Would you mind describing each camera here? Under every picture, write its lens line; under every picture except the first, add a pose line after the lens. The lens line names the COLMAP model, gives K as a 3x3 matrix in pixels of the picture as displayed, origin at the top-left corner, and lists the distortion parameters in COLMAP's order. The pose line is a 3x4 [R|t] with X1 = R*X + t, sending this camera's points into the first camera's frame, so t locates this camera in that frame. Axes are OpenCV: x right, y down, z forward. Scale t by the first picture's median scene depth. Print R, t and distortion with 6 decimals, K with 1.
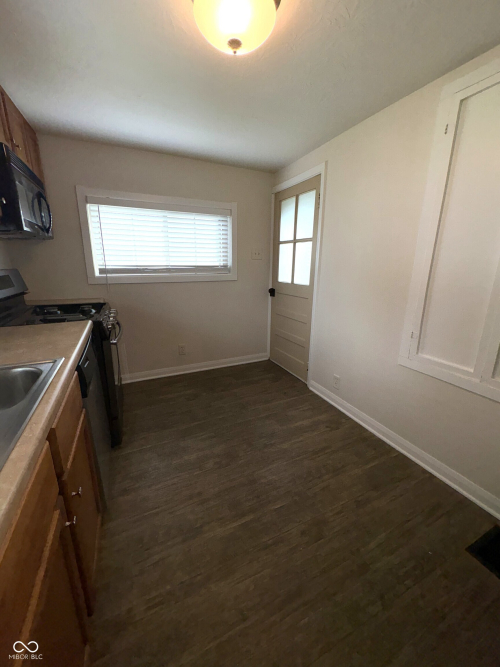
lens RADIAL K [[266.4, 0, 250.8], [0, 266.4, 333.0], [0, 0, 1]] dist [0.002774, 0.000241]
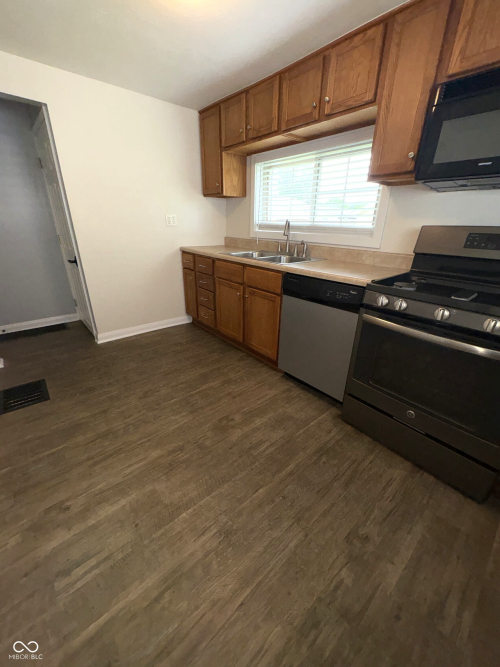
lens RADIAL K [[266.4, 0, 250.8], [0, 266.4, 332.3], [0, 0, 1]] dist [0.002774, 0.000241]
pose [[-0.962184, 0.076714, -0.261375, 0.037872], [-0.100737, 0.791290, 0.603085, -0.365487], [0.253089, 0.606609, -0.753639, 1.486172]]
